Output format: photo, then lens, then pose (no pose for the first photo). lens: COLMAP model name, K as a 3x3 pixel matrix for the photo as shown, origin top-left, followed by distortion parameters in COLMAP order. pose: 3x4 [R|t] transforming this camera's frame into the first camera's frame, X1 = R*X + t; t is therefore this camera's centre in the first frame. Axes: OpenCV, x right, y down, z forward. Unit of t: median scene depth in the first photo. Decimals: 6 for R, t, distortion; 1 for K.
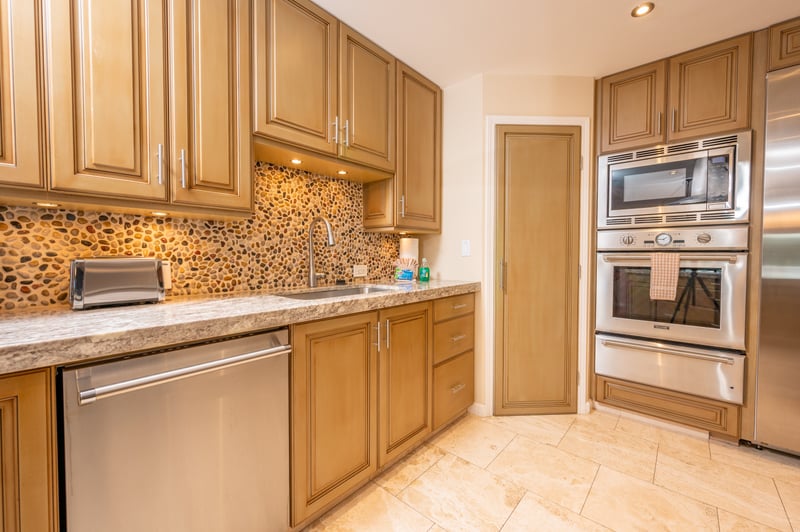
lens RADIAL K [[331.4, 0, 398.9], [0, 331.4, 263.4], [0, 0, 1]] dist [0.010352, 0.000614]
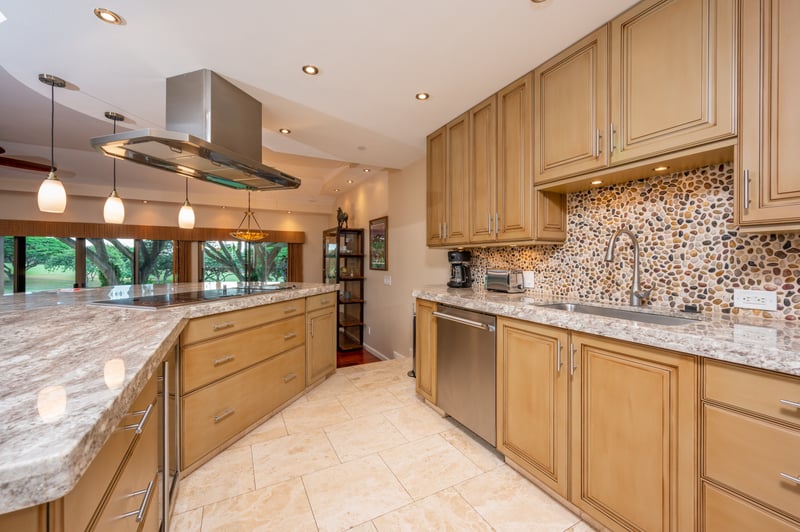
lens RADIAL K [[331.4, 0, 397.5], [0, 331.4, 261.9], [0, 0, 1]] dist [0.010352, 0.000614]
pose [[-0.378261, 0.010038, -0.925645, 0.825832], [-0.020026, 0.999618, 0.019024, -0.053343], [0.925483, 0.025733, -0.377915, 0.731030]]
